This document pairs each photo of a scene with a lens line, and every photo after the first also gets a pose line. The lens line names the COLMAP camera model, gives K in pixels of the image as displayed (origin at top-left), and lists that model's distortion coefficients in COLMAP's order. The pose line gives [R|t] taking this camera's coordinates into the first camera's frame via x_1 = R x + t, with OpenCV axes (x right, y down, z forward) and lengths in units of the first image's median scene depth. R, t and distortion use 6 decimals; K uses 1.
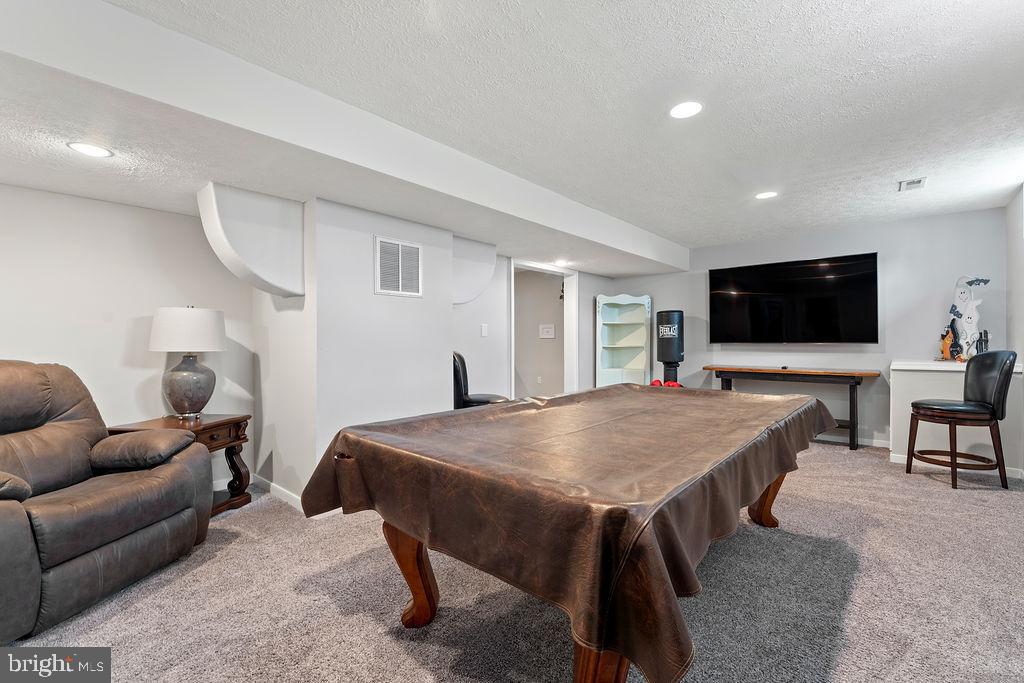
lens RADIAL K [[433.0, 0, 514.9], [0, 433.0, 339.9], [0, 0, 1]] dist [-0.000948, -0.000264]
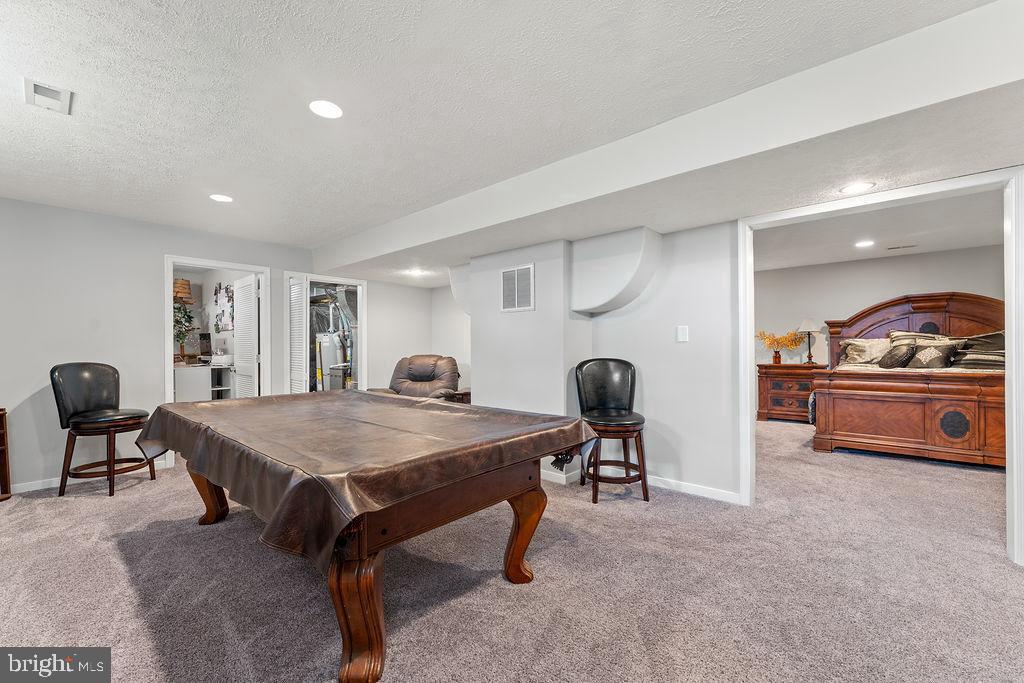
lens RADIAL K [[417.1, 0, 510.5], [0, 417.1, 345.3], [0, 0, 1]] dist [-0.000255, -0.000104]
pose [[-0.013060, -0.001101, -0.999914, 0.929877], [0.002634, 0.999996, -0.001136, -0.003472], [0.999911, -0.002649, -0.013057, 1.001344]]
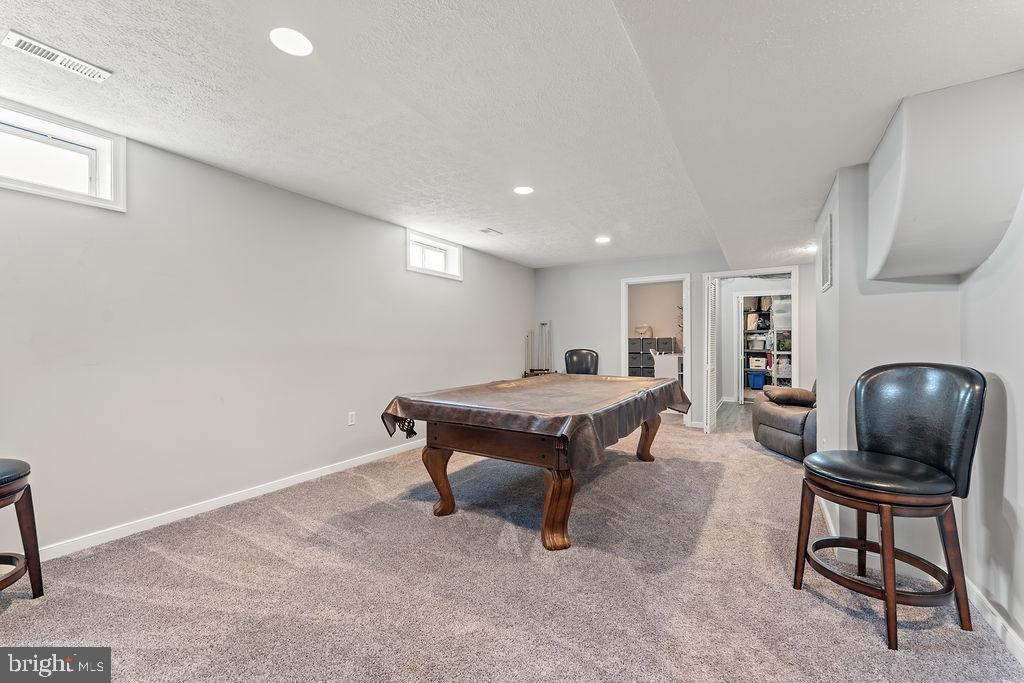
lens RADIAL K [[417.1, 0, 510.5], [0, 417.1, 345.3], [0, 0, 1]] dist [-0.000255, -0.000104]
pose [[-0.988419, 0.005994, -0.151631, 0.444750], [0.004908, 0.999960, 0.007536, -0.001167], [0.151670, 0.006704, -0.988408, 1.751785]]
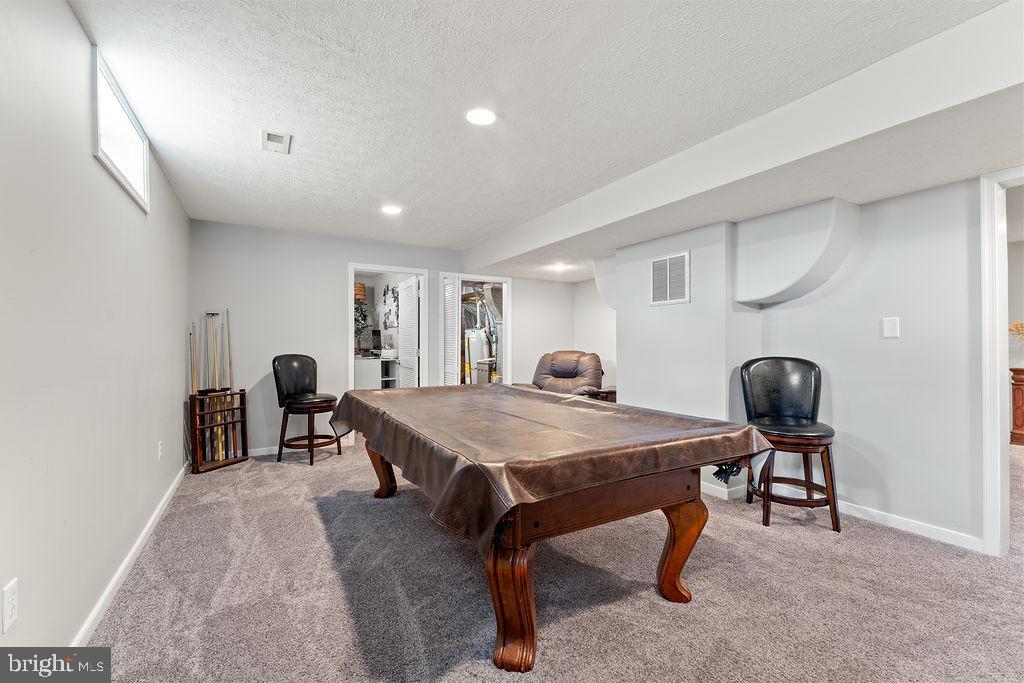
lens RADIAL K [[433.0, 0, 514.9], [0, 433.0, 339.9], [0, 0, 1]] dist [-0.000948, -0.000264]
pose [[-0.323243, -0.004622, -0.946305, 0.938136], [-0.001047, 0.999989, -0.004527, -0.003012], [0.946315, -0.000472, -0.323245, 0.988918]]
